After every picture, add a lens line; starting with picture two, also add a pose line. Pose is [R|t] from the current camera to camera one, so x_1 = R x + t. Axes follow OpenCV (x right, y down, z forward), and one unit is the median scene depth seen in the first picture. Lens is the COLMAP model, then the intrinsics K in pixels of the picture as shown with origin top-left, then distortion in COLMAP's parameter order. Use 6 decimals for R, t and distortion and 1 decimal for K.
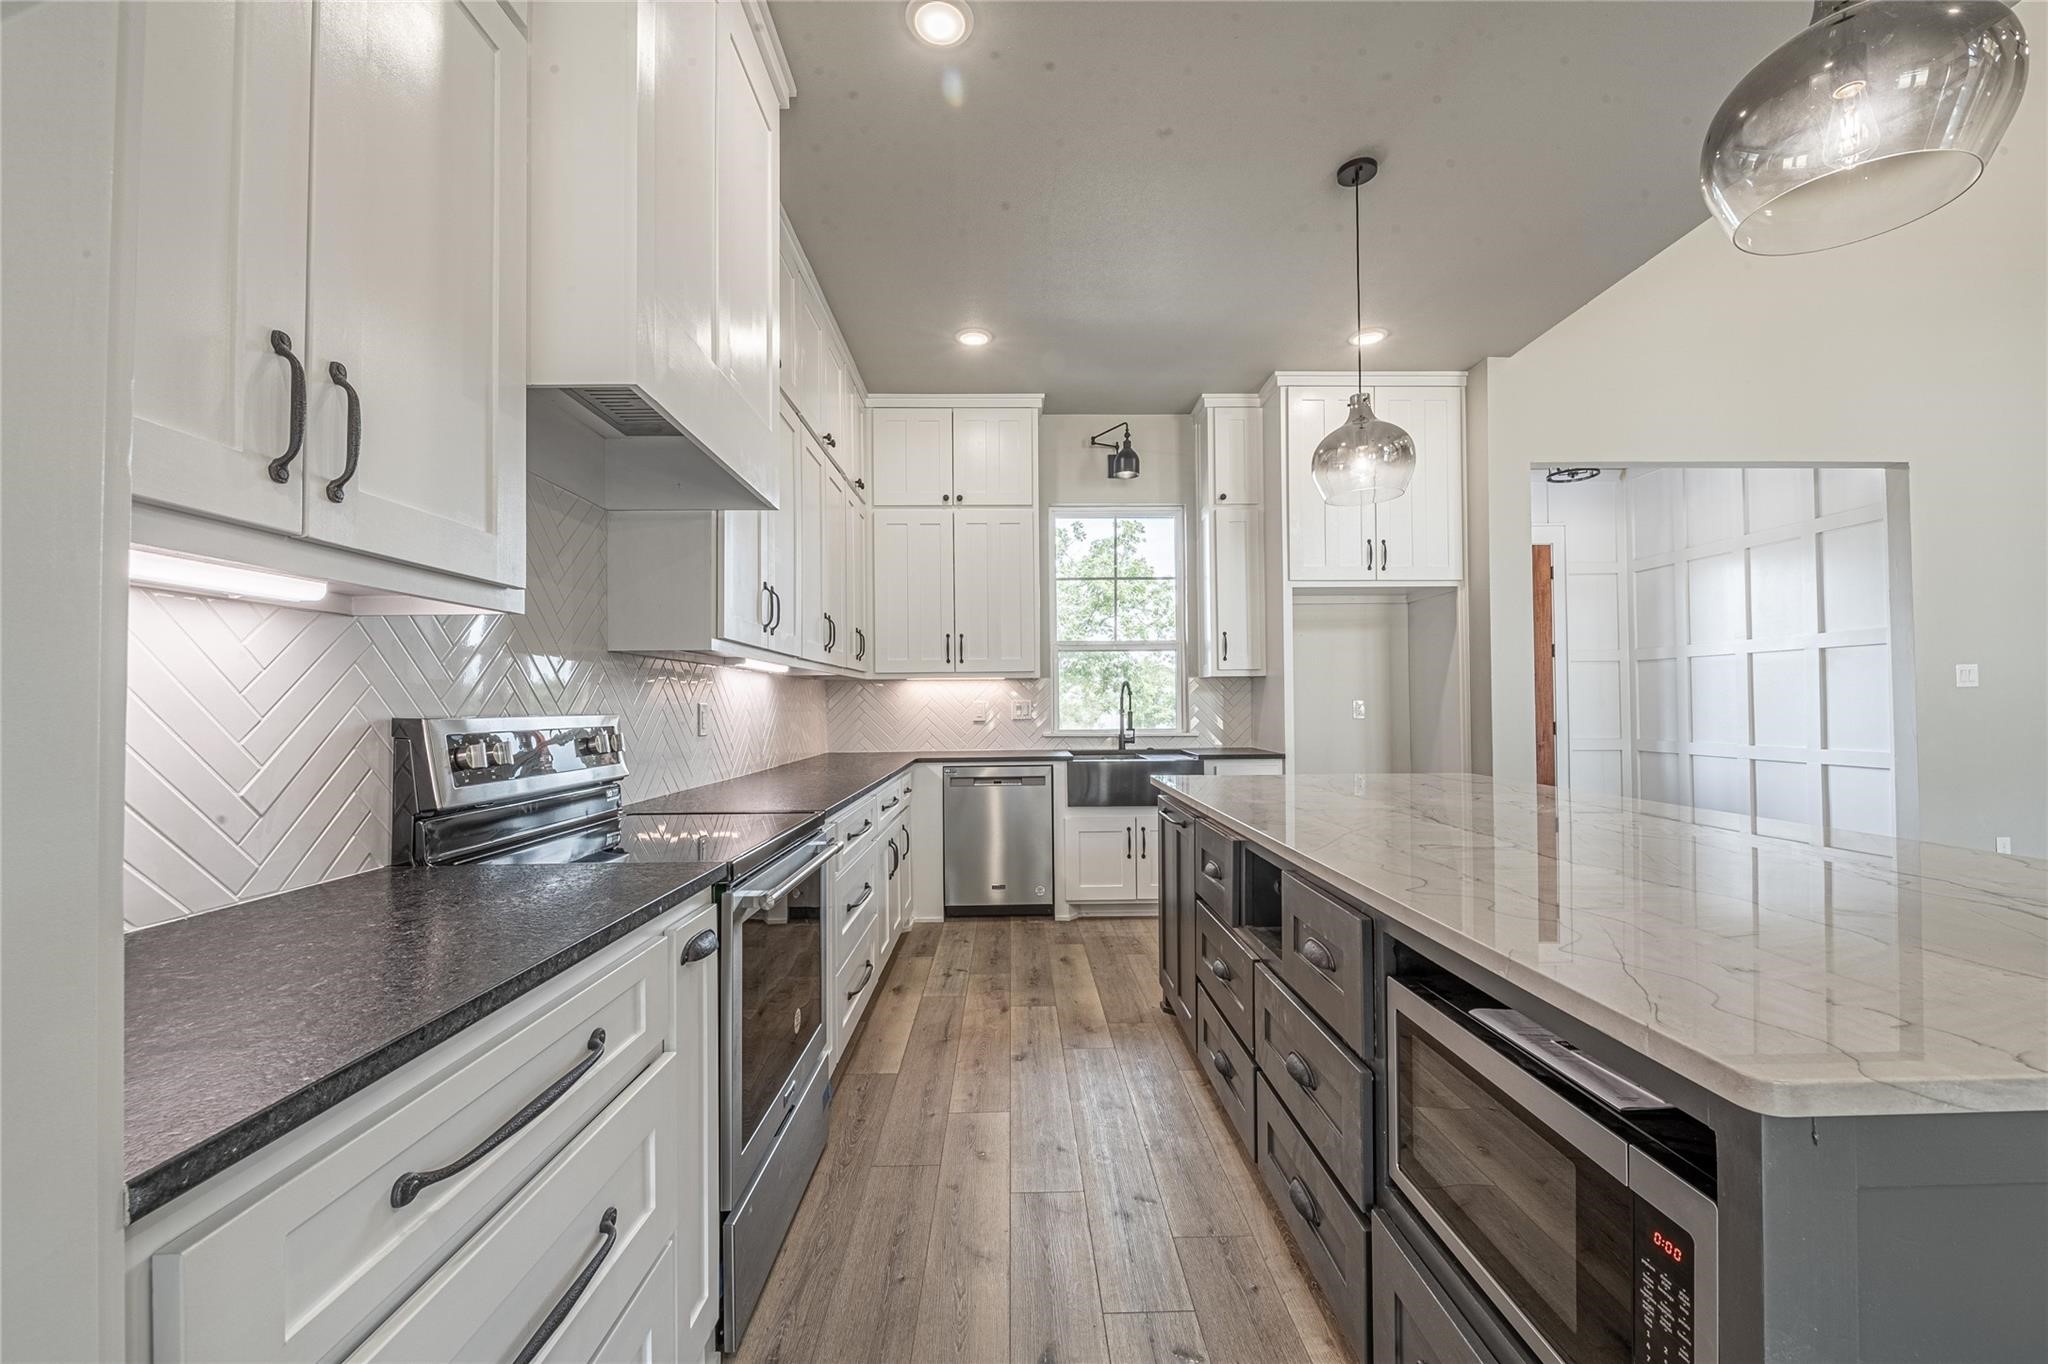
lens RADIAL K [[817.5, 0, 1018.5], [0, 817.5, 688.2], [0, 0, 1]] dist [-0.001867, -0.003808]
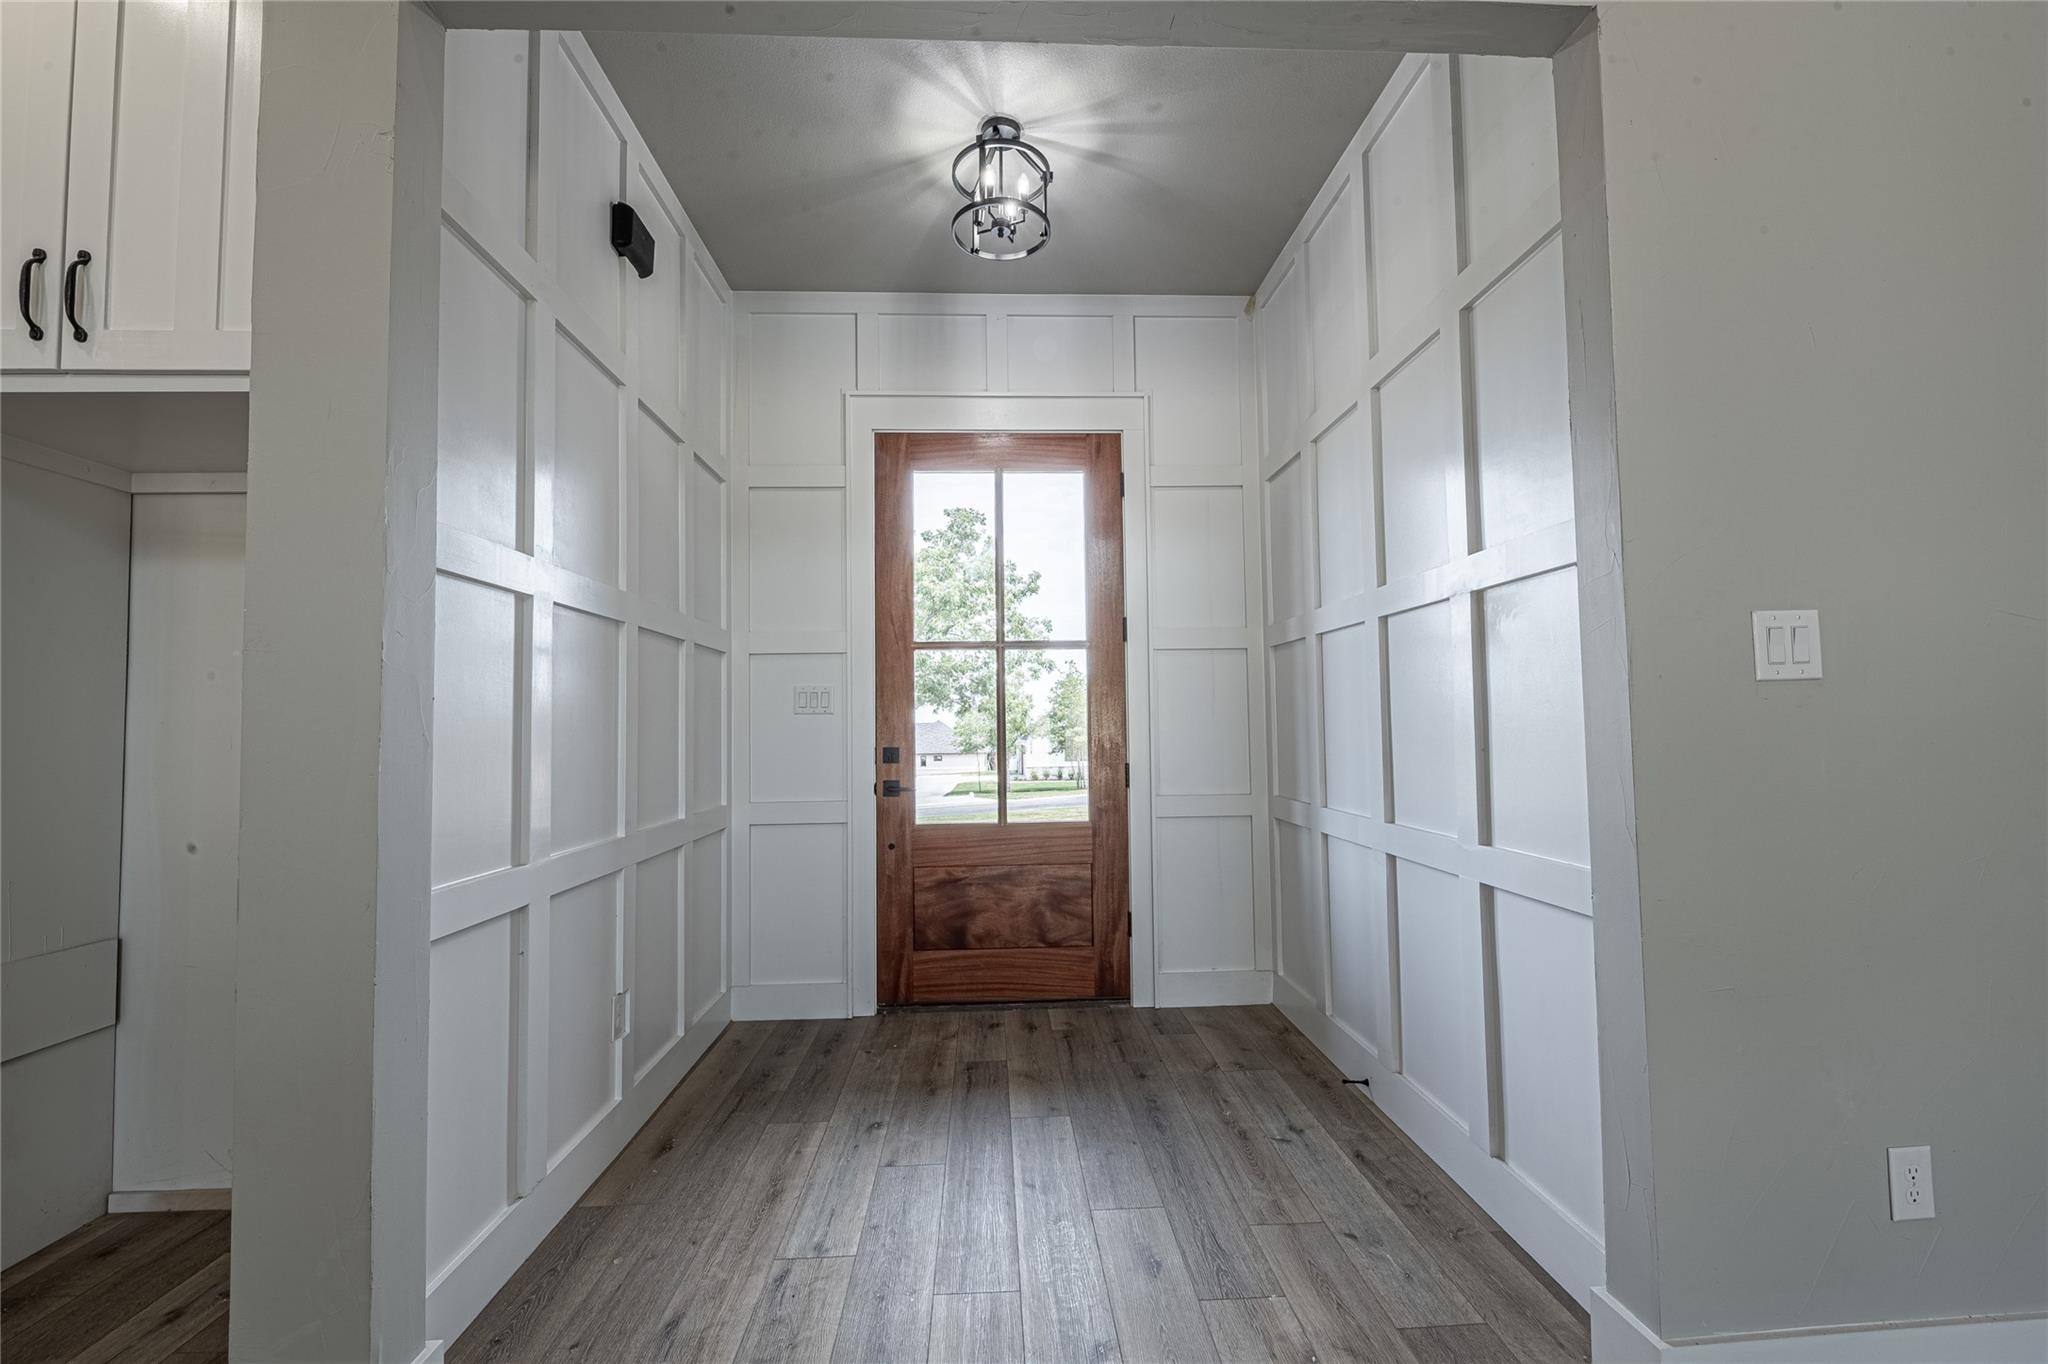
lens RADIAL K [[817.5, 0, 1037.6], [0, 817.5, 683.0], [0, 0, 1]] dist [-0.001867, -0.003808]
pose [[0.999407, -0.003721, 0.034245, 0.796018], [0.004846, 0.999449, -0.032834, 0.007545], [-0.034104, 0.032980, 0.998874, 0.636122]]
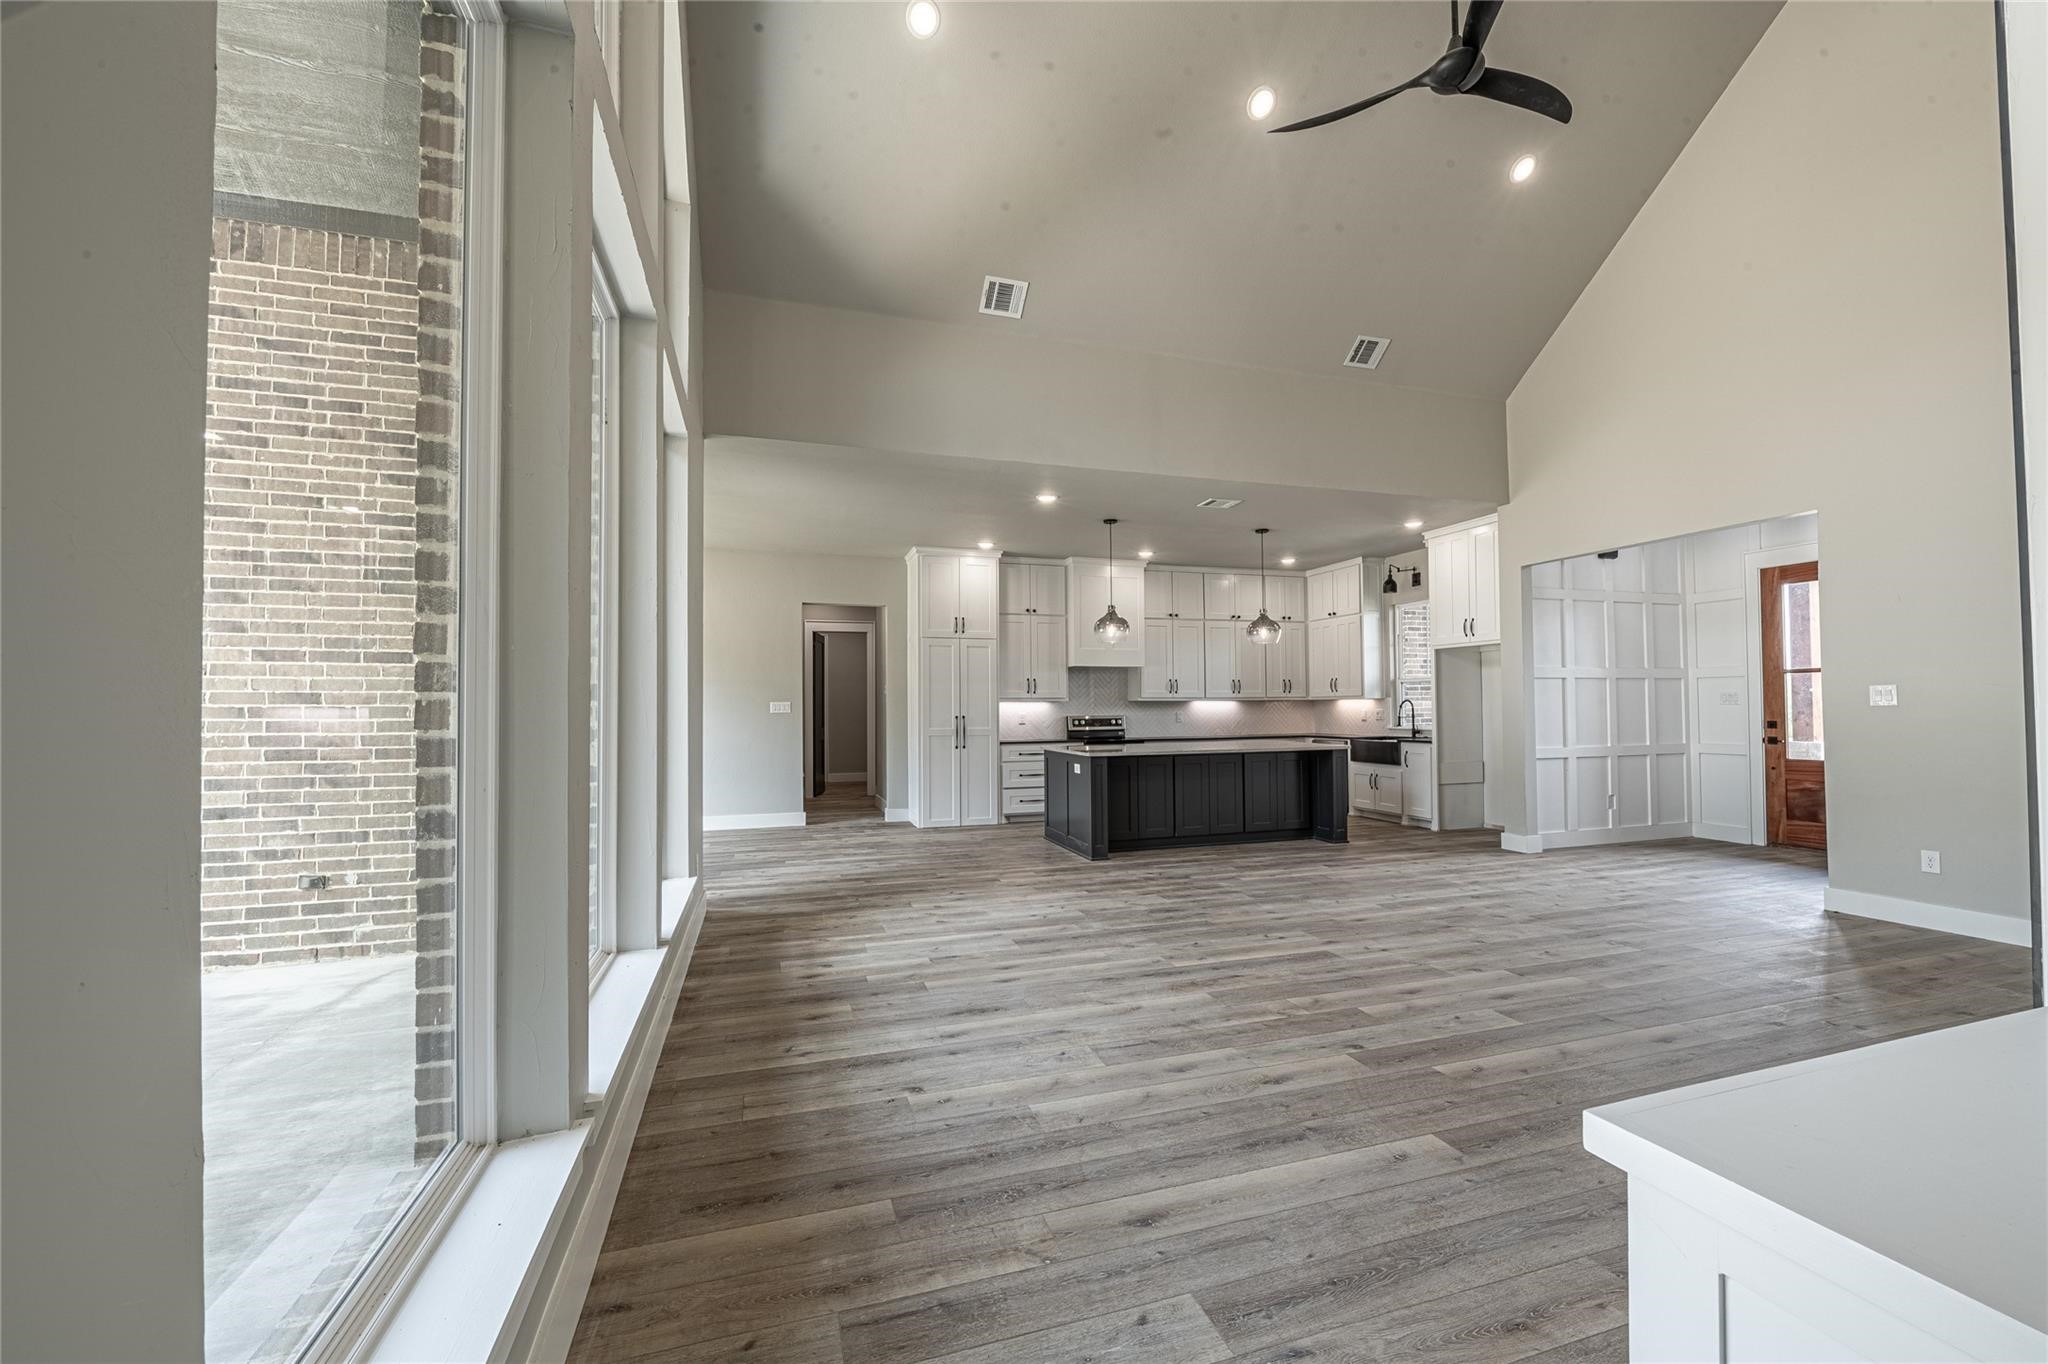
lens RADIAL K [[817.5, 0, 1016.5], [0, 817.5, 678.7], [0, 0, 1]] dist [-0.001867, -0.003808]
pose [[0.274545, -0.027135, -0.961191, 1.757730], [0.028441, 0.999394, -0.020089, -0.046797], [0.961154, -0.021822, 0.275150, -0.378677]]
